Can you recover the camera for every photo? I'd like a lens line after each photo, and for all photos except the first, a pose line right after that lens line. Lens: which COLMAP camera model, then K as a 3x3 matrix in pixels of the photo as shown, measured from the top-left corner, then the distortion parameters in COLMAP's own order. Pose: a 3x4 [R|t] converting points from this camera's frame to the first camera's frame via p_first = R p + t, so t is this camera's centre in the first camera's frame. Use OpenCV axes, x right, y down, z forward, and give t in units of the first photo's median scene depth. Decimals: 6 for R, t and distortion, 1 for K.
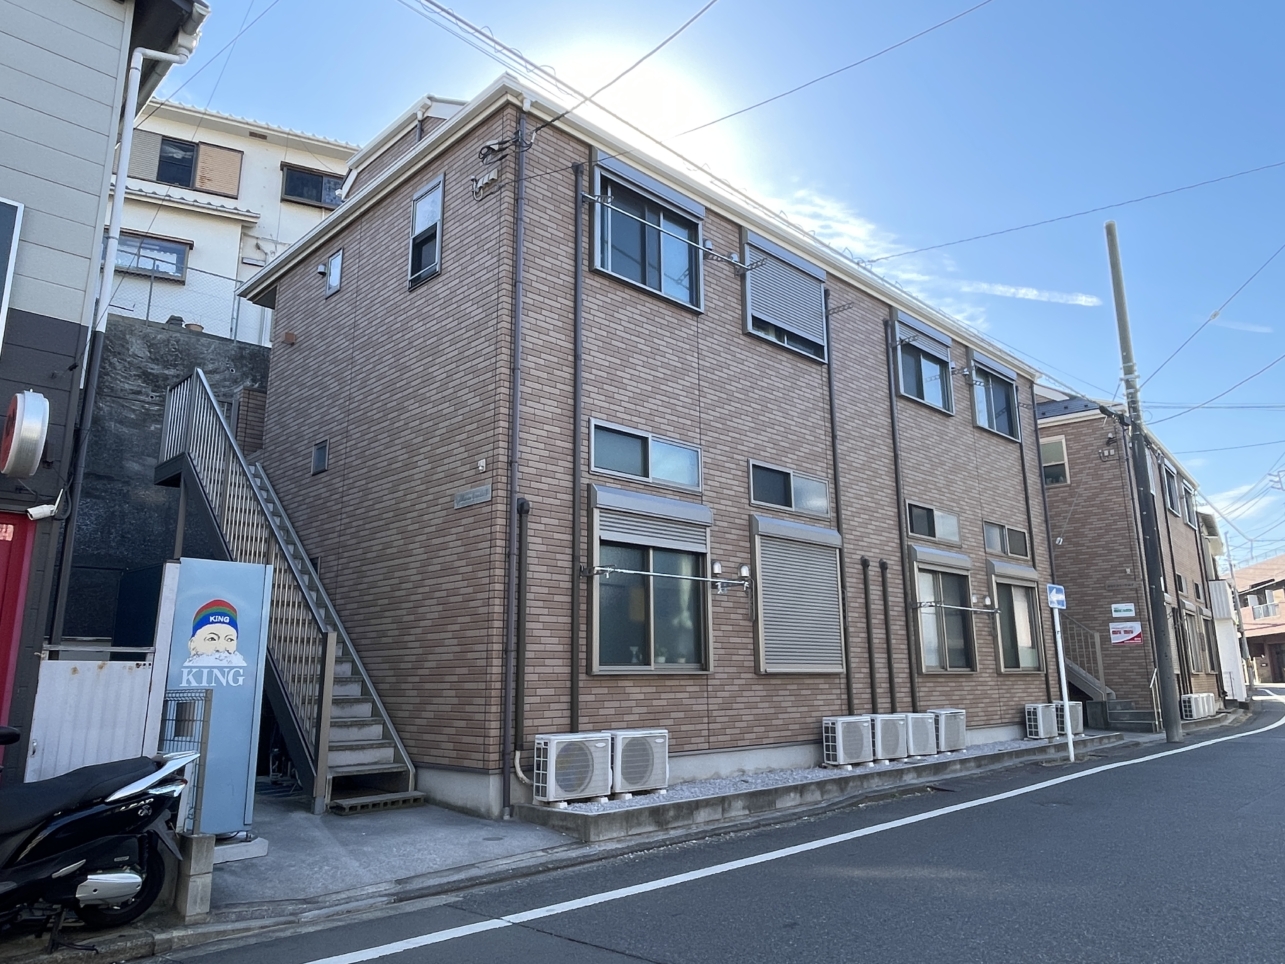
lens RADIAL K [[892.3, 0, 643.4], [0, 892.3, 480.8], [0, 0, 1]] dist [-0.002523, -0.000661]
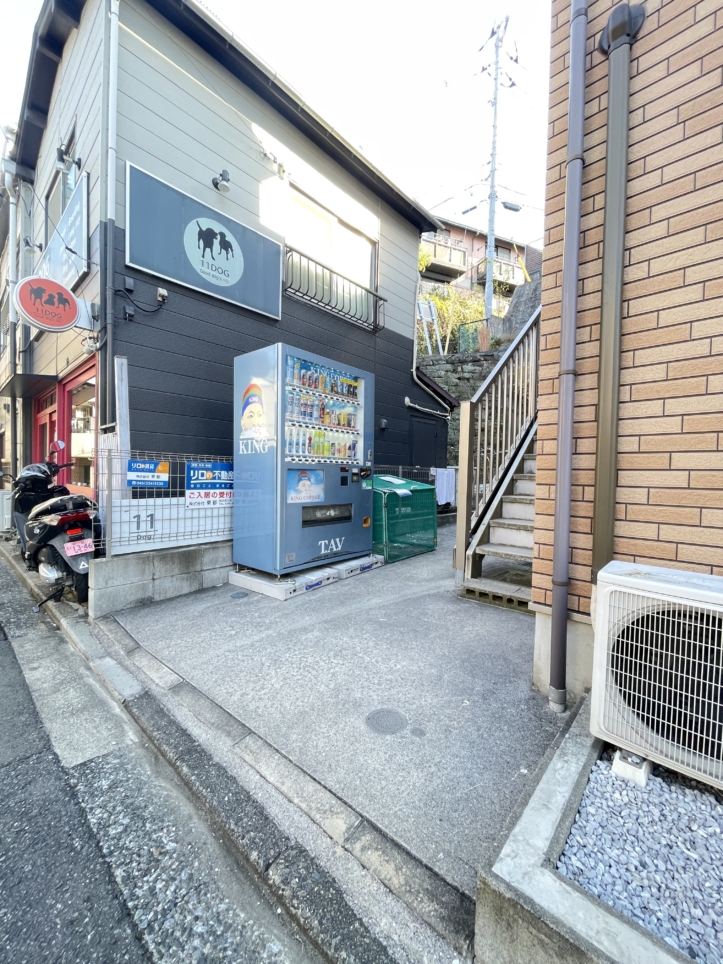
lens RADIAL K [[387.6, 0, 362.7], [0, 387.6, 482.7], [0, 0, 1]] dist [0.002644, 0.000777]
pose [[0.054918, 0.037218, -0.997797, 0.064798], [0.199900, 0.978664, 0.047507, 0.272824], [0.978276, -0.202069, 0.046307, 1.107162]]
